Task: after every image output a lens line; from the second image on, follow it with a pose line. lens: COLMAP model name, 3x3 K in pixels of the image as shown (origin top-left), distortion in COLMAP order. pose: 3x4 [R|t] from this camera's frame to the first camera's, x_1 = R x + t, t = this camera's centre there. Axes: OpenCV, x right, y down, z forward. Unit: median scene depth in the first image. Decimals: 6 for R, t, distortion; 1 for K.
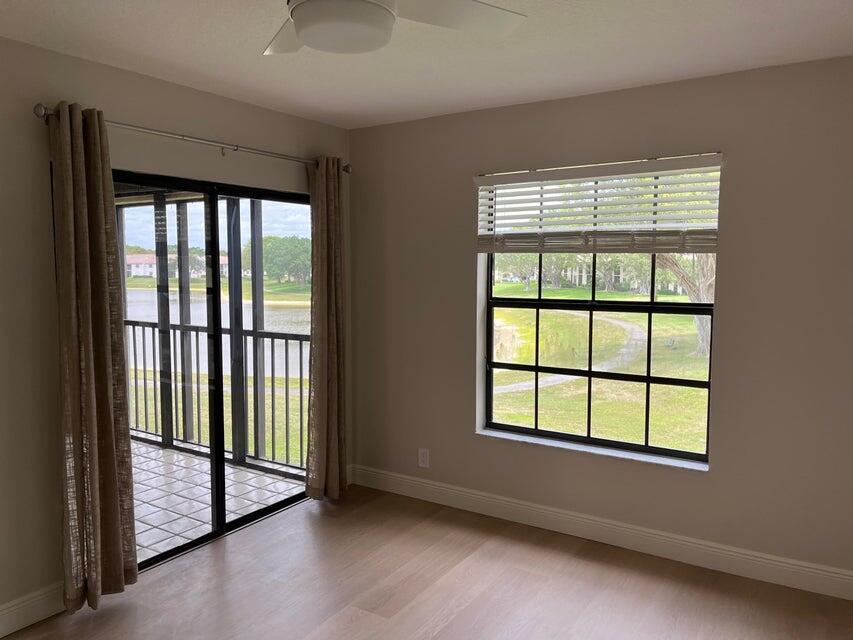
lens RADIAL K [[636.4, 0, 426.5], [0, 636.4, 320.0], [0, 0, 1]] dist [0.017172, -0.002181]
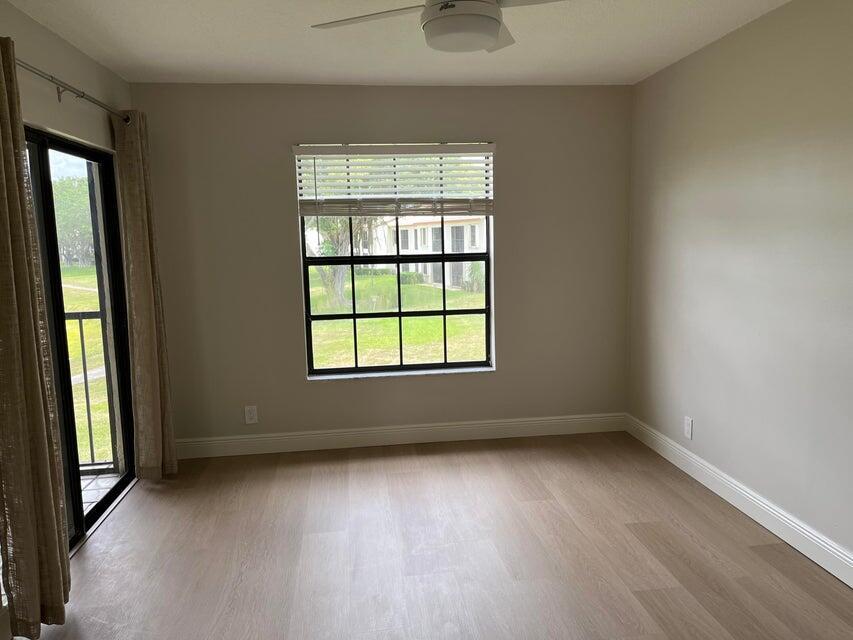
lens RADIAL K [[636.4, 0, 426.5], [0, 636.4, 320.0], [0, 0, 1]] dist [0.017172, -0.002181]
pose [[0.761682, -0.104046, 0.639543, -0.515632], [0.075948, 0.994556, 0.071349, 0.011176], [-0.643485, -0.005773, 0.765437, 0.017734]]
